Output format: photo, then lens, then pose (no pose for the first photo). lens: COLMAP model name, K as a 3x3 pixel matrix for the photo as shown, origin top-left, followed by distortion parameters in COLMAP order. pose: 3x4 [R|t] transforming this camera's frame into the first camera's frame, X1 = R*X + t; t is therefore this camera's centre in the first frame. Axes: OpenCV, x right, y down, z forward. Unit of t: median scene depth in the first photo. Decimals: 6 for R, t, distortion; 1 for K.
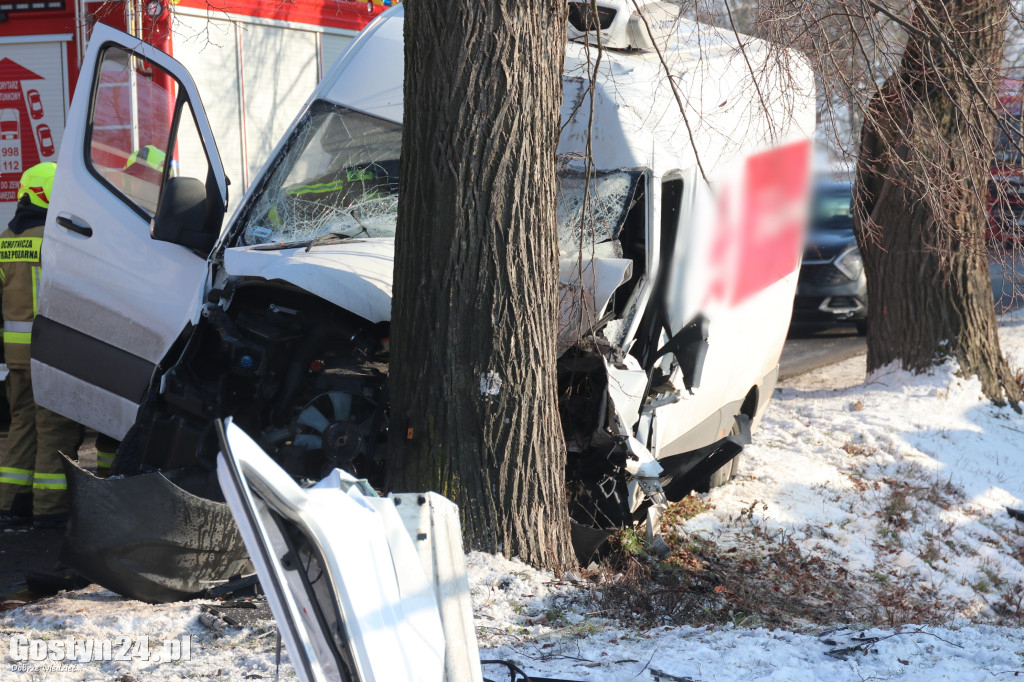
lens RADIAL K [[3103.9, 0, 512.0], [0, 3103.9, 341.0], [0, 0, 1]] dist [0.341464, 0.351139]
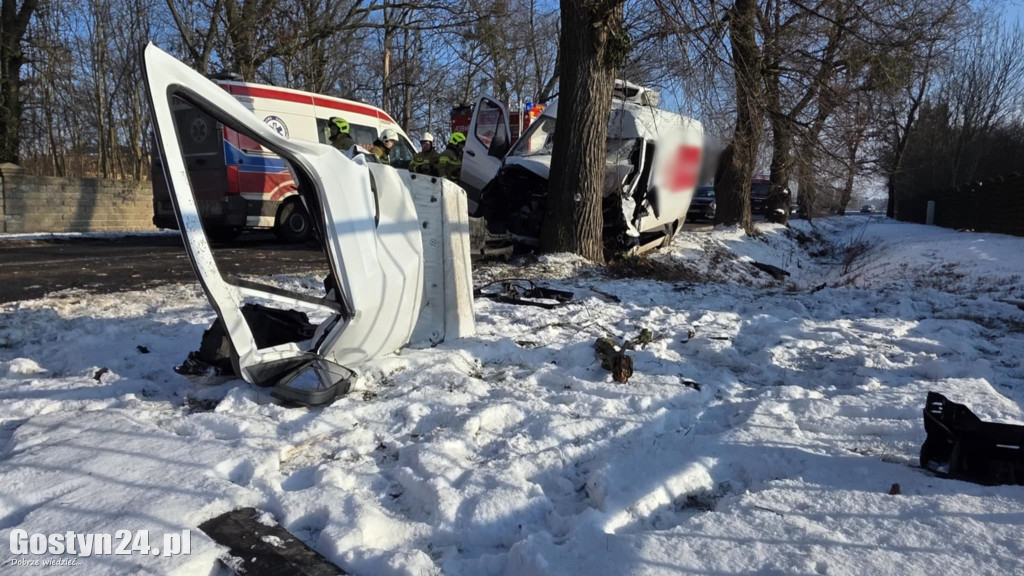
lens RADIAL K [[635.5, 0, 517.3], [0, 635.5, 293.9], [0, 0, 1]] dist [0.003119, -0.001818]
pose [[0.979448, 0.078321, -0.185870, 0.052808], [-0.059463, 0.992698, 0.104956, 0.041618], [0.192733, -0.091746, 0.976953, 0.345571]]
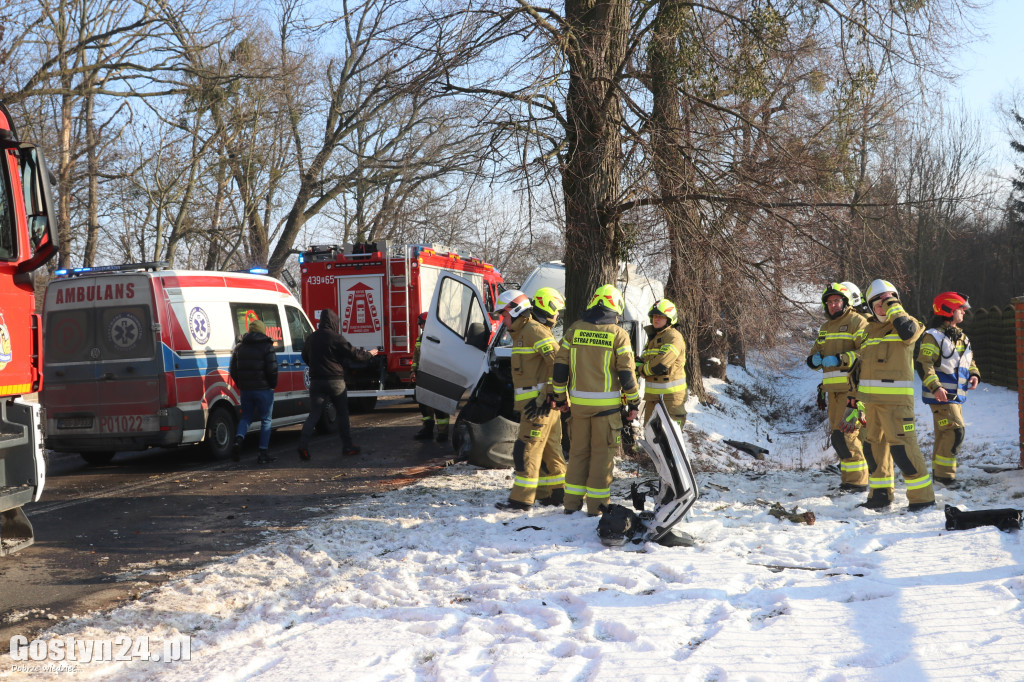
lens RADIAL K [[1182.9, 0, 512.0], [0, 1182.9, 341.0], [0, 0, 1]] dist [-0.081394, 0.019966]
pose [[0.997728, 0.004163, 0.067247, -0.150353], [-0.001471, 0.999197, -0.040038, 0.008644], [-0.067360, 0.039848, 0.996933, -0.101724]]
